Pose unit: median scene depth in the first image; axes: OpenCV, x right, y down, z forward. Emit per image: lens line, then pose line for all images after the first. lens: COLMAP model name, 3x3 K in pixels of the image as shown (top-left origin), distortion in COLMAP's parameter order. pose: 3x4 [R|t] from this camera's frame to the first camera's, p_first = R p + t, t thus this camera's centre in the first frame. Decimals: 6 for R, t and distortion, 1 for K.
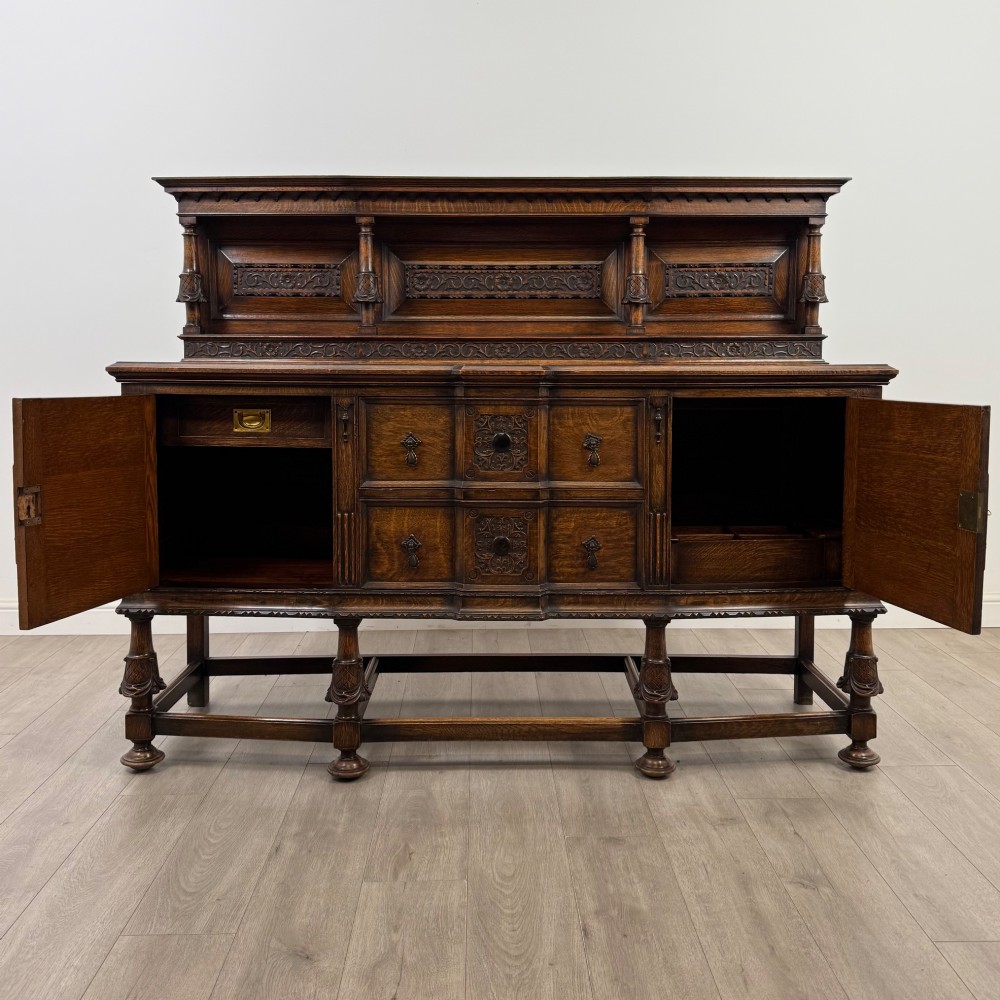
lens RADIAL K [[1109.4, 0, 517.5], [0, 1109.4, 480.3], [0, 0, 1]] dist [0.068952, 0.000000]
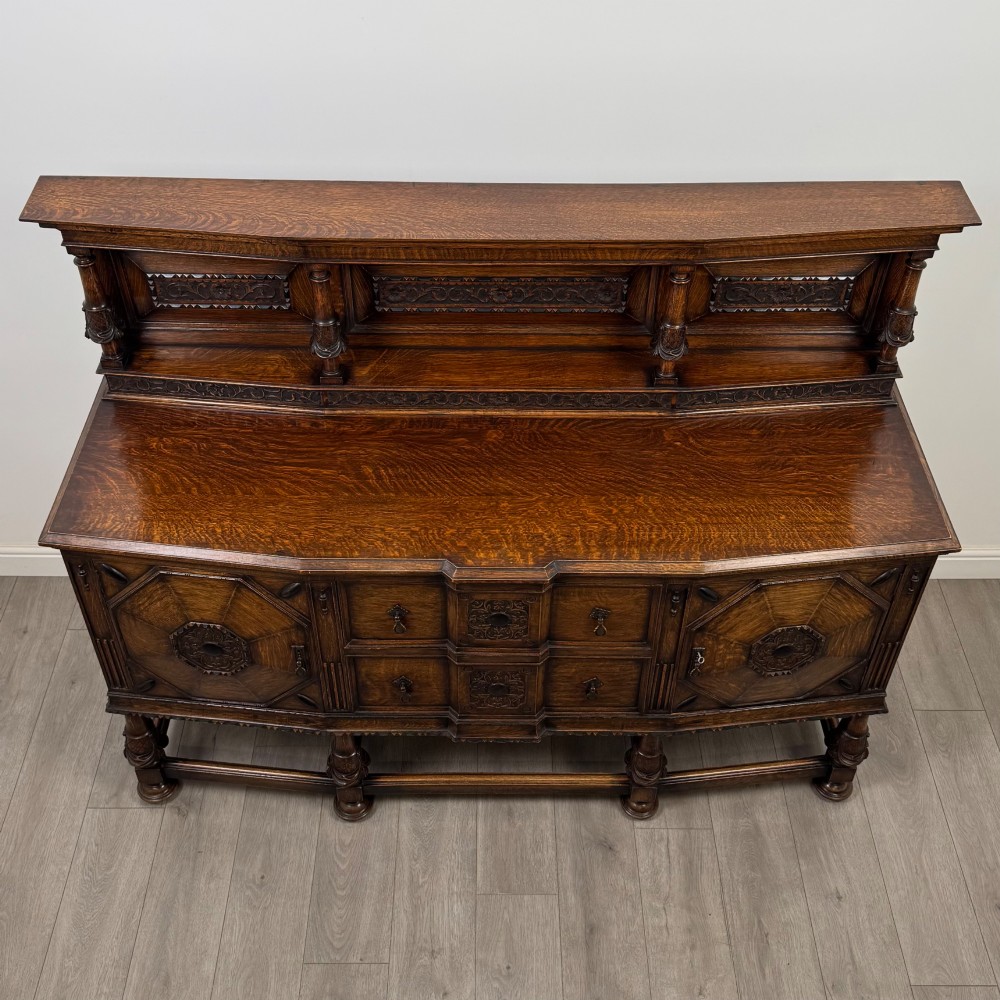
lens RADIAL K [[1192.0, 0, 498.1], [0, 1192.0, 563.2], [0, 0, 1]] dist [0.046902, 0.000000]
pose [[0.999957, 0.009197, 0.001486, -0.016492], [-0.007853, 0.746283, 0.665583, -0.700328], [0.005013, -0.665565, 0.746323, 0.303899]]
